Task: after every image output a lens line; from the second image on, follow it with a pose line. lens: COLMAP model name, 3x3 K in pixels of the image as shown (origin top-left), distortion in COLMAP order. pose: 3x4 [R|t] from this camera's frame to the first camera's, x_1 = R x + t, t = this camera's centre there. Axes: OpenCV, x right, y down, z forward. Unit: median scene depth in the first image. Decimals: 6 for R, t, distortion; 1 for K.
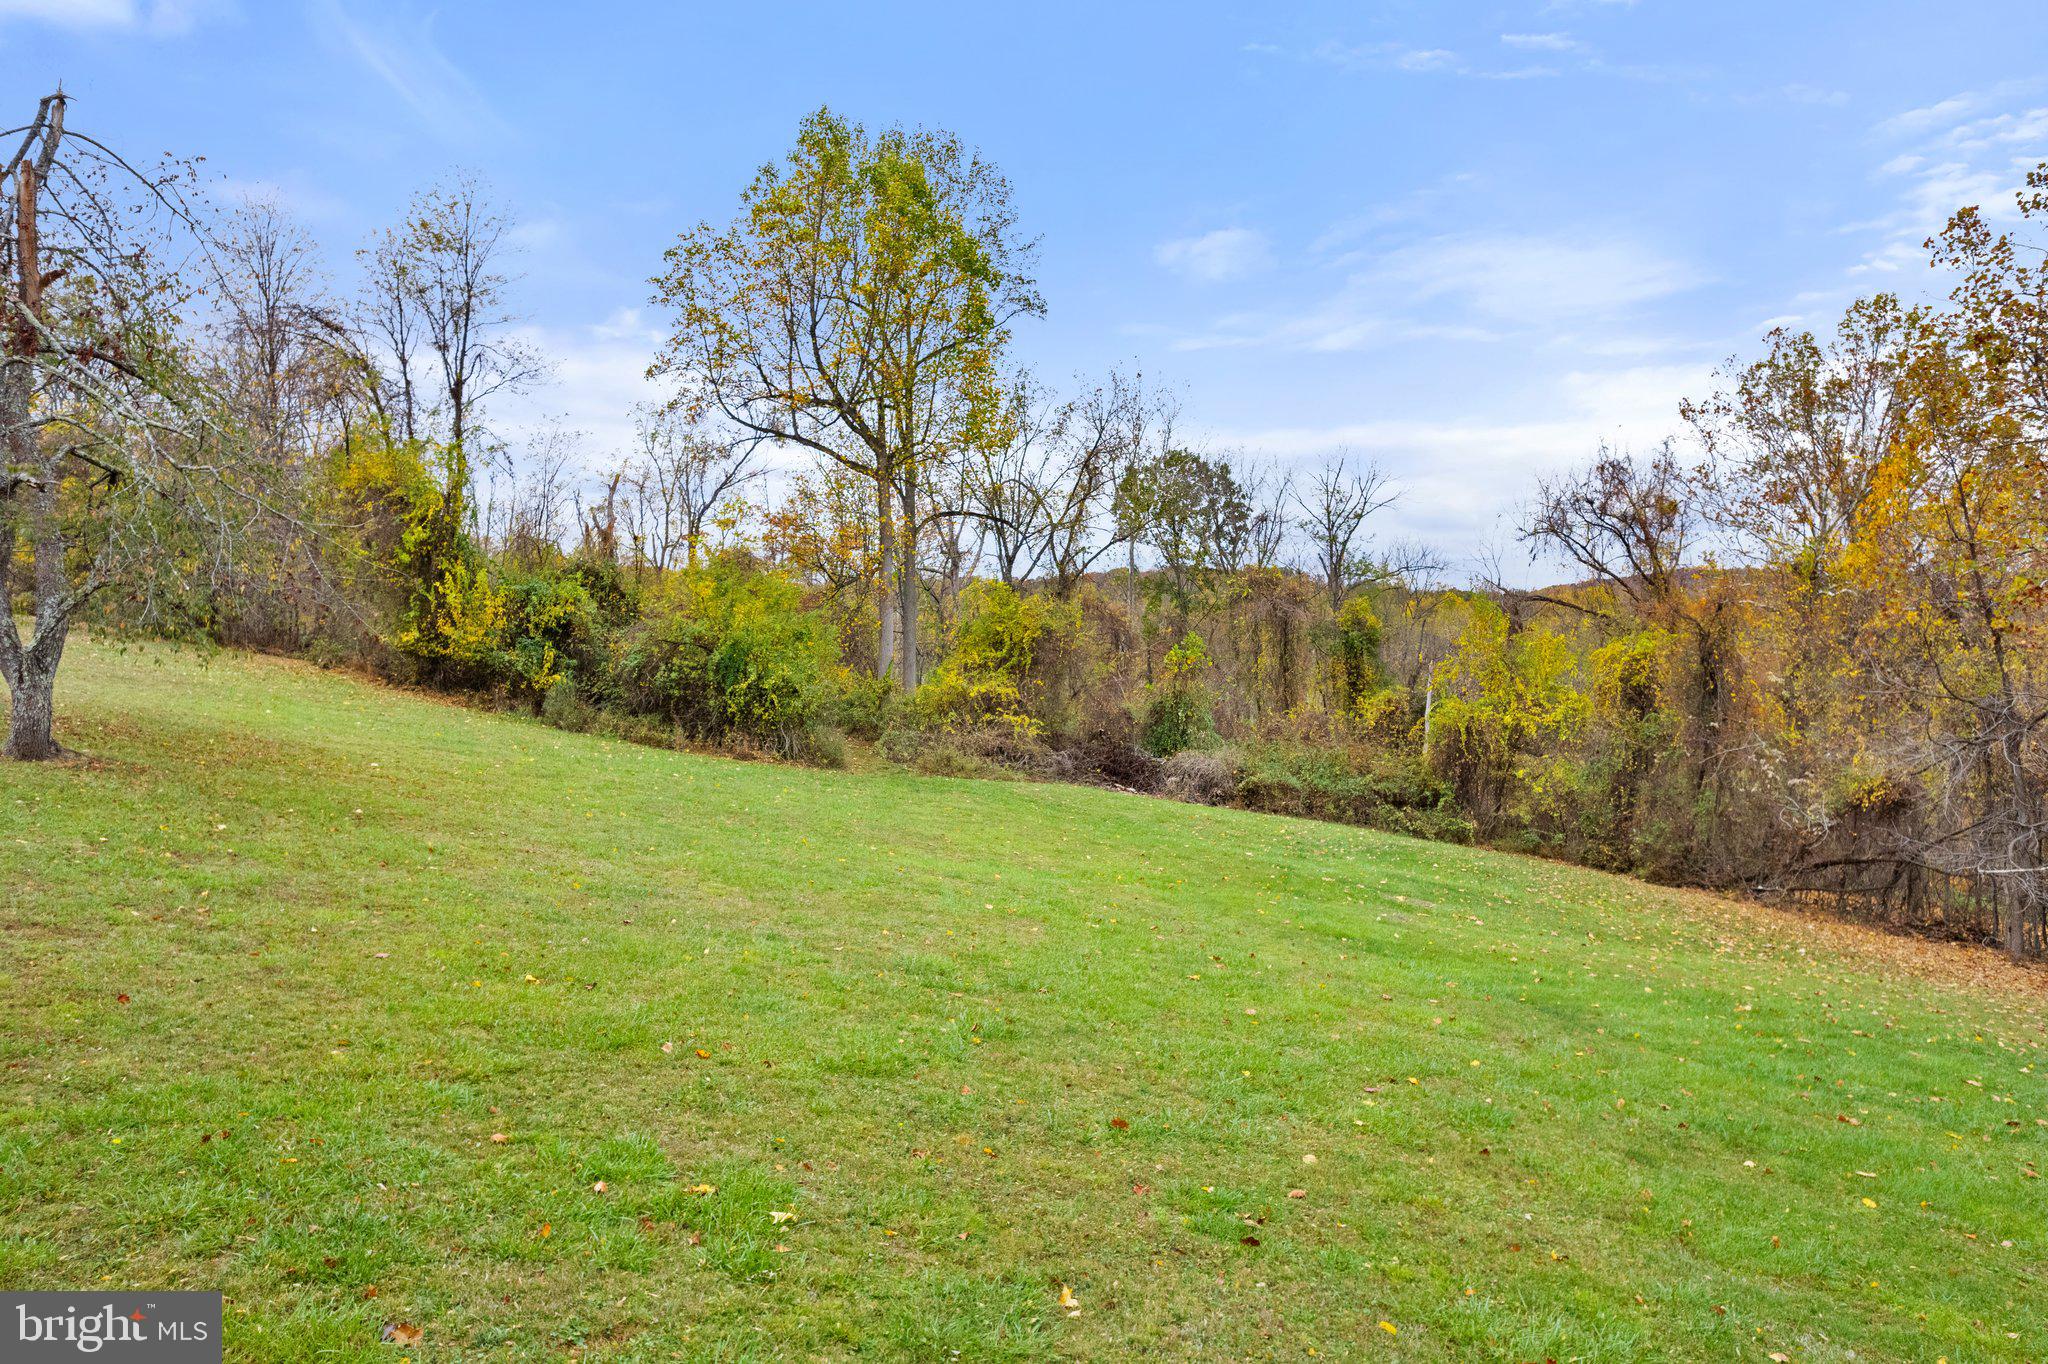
lens RADIAL K [[1306.0, 0, 1032.3], [0, 1306.0, 684.1], [0, 0, 1]] dist [-0.076685, 0.065567]
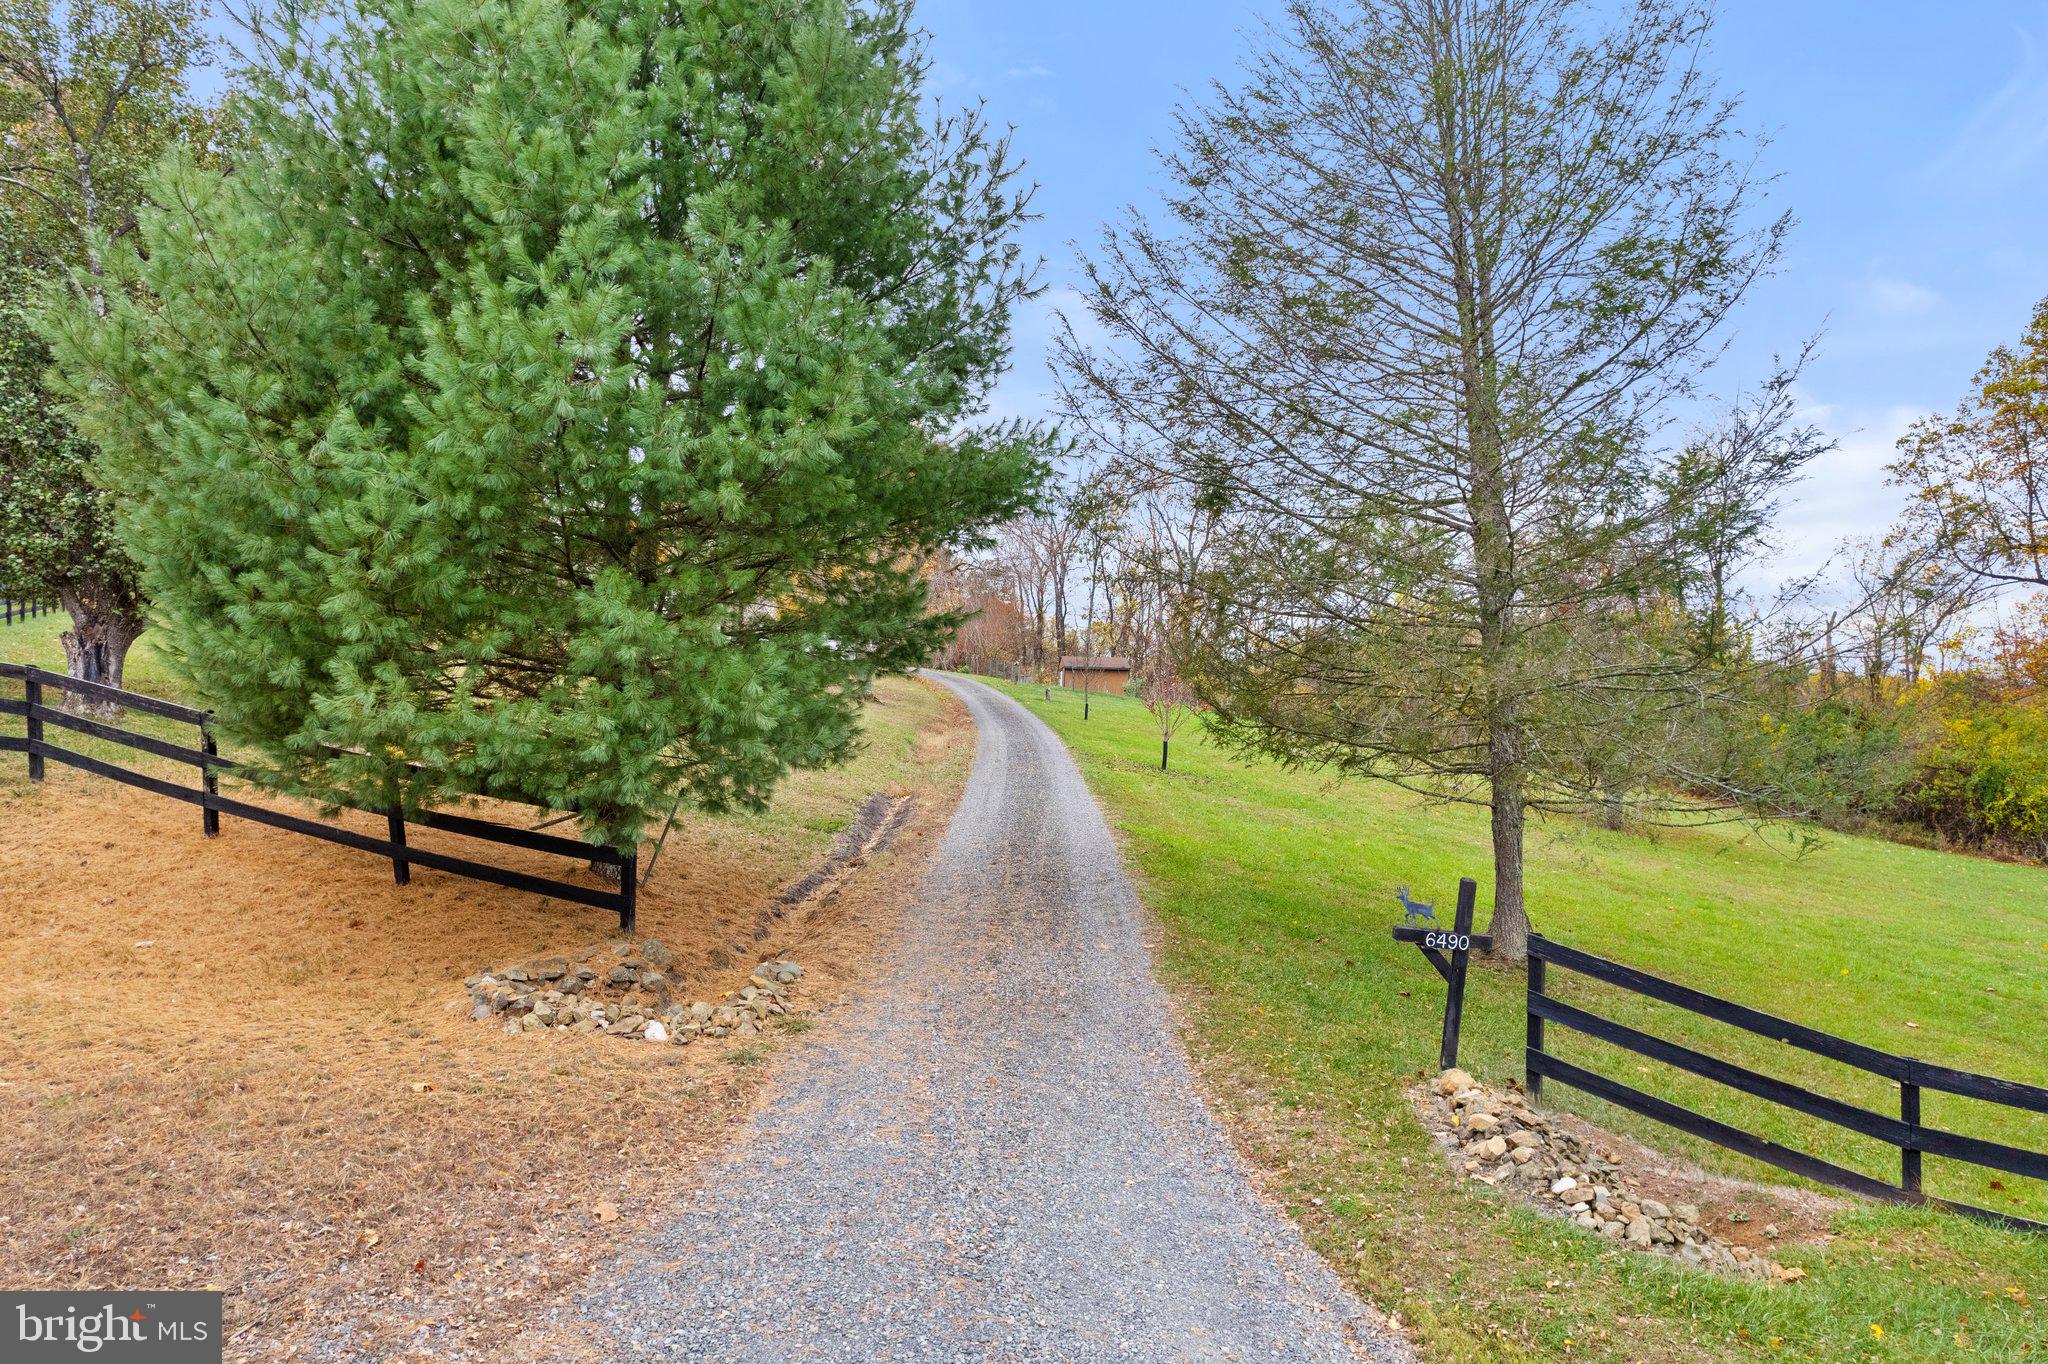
lens RADIAL K [[1306.0, 0, 1032.3], [0, 1306.0, 684.1], [0, 0, 1]] dist [-0.076685, 0.065567]
pose [[0.668653, -0.039561, -0.742521, 0.071592], [-0.022414, 0.997058, -0.073307, -0.001509], [0.743237, 0.065660, 0.665799, -0.520471]]
